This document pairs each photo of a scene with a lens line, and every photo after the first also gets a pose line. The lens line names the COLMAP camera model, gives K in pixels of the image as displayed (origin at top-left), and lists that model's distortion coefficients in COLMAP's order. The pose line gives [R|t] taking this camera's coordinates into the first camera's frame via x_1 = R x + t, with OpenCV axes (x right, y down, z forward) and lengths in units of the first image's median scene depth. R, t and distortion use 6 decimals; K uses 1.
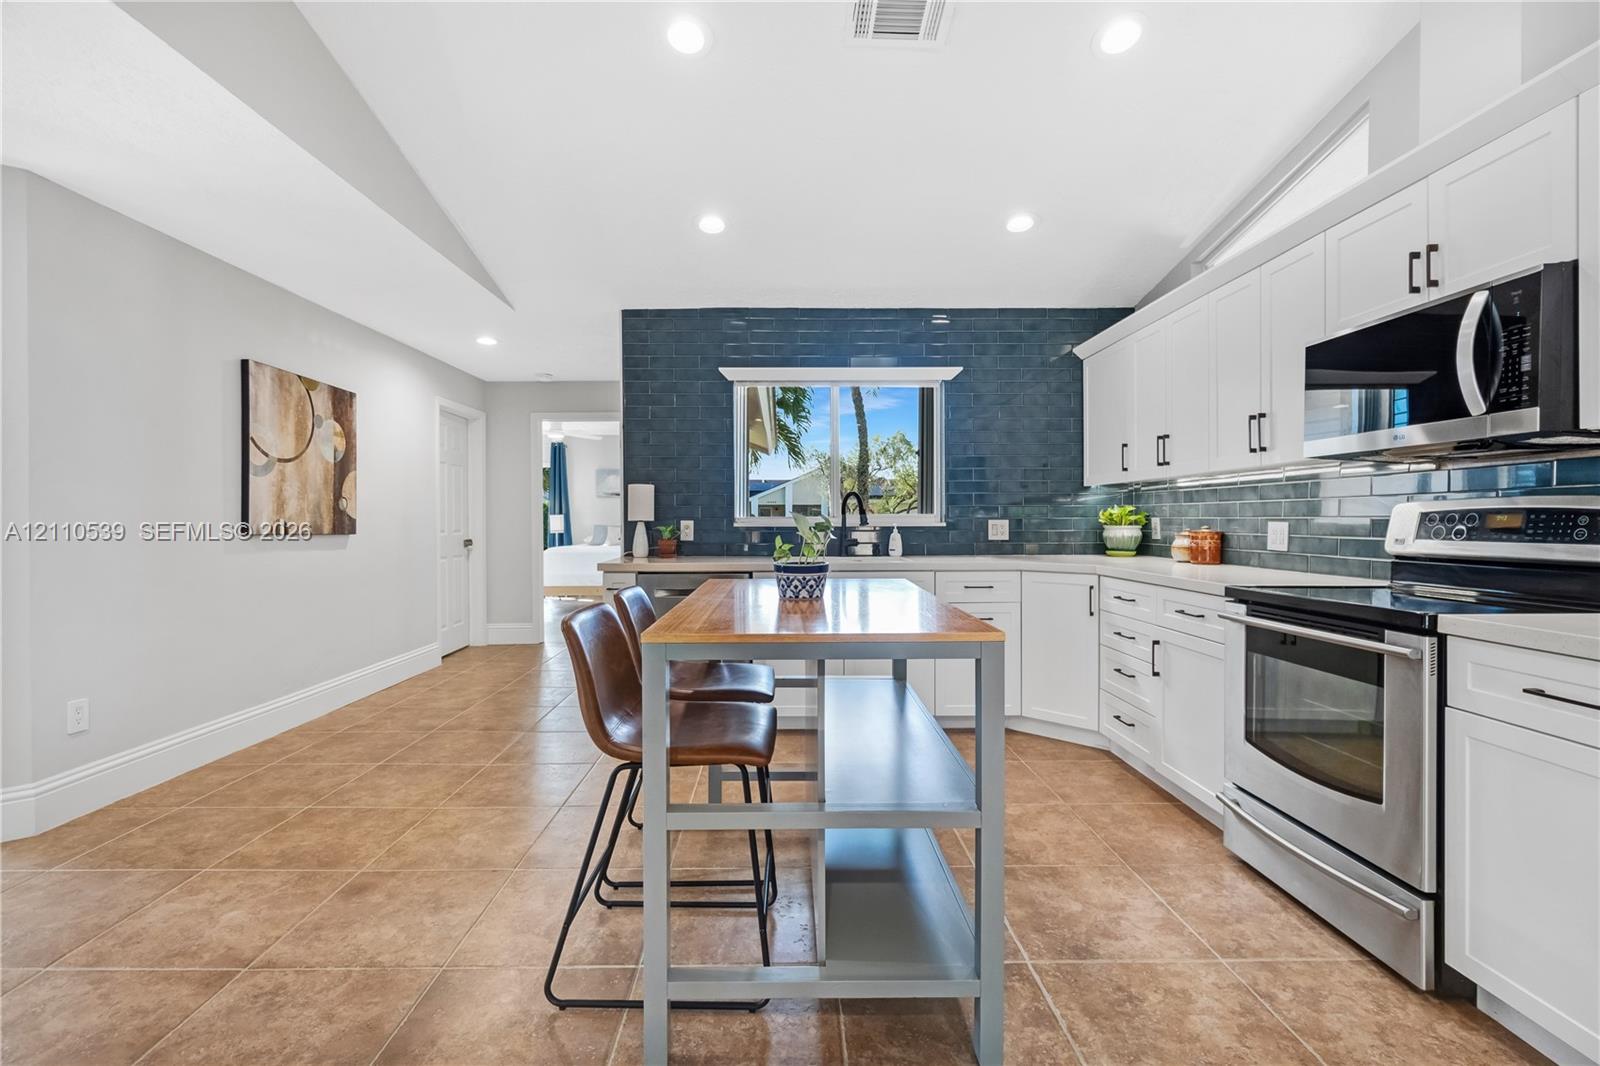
lens RADIAL K [[709.1, 0, 780.3], [0, 709.1, 527.5], [0, 0, 1]] dist [0.013620, -0.000104]
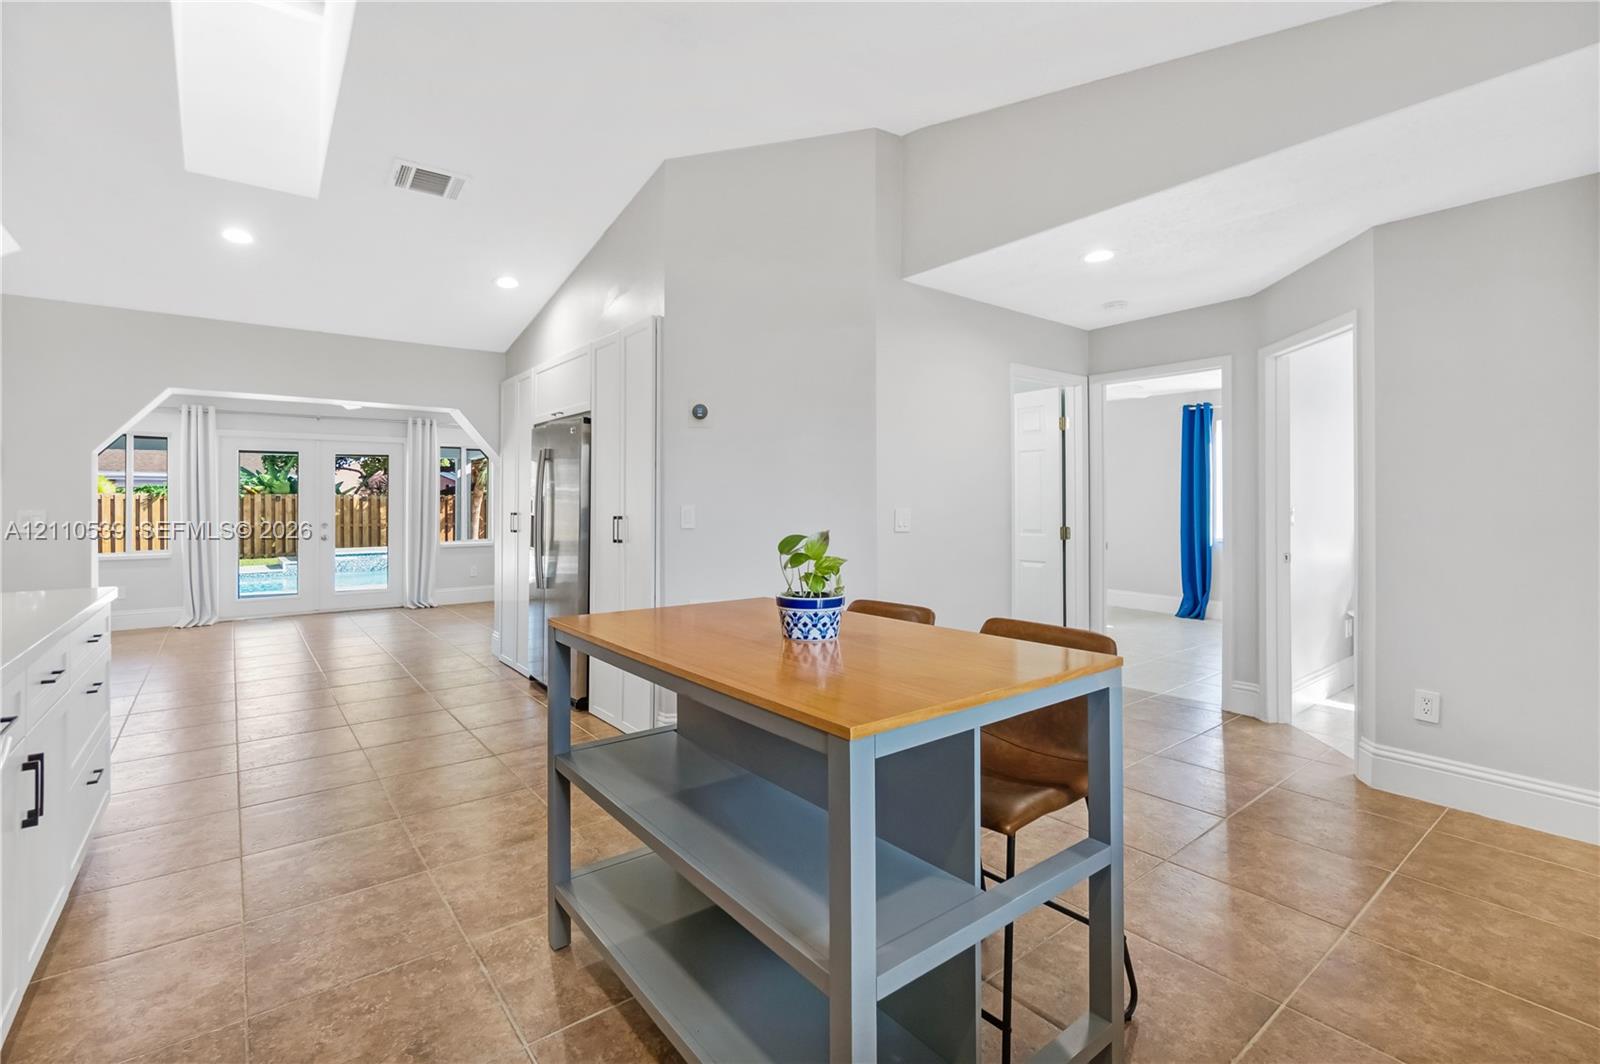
lens RADIAL K [[711.2, 0, 775.7], [0, 711.2, 493.3], [0, 0, 1]] dist [-0.000211, -0.000244]
pose [[-0.796887, 0.001572, -0.604127, 0.272417], [-0.000540, 0.999994, 0.003314, -0.034473], [0.604129, 0.002967, -0.796881, 0.824770]]
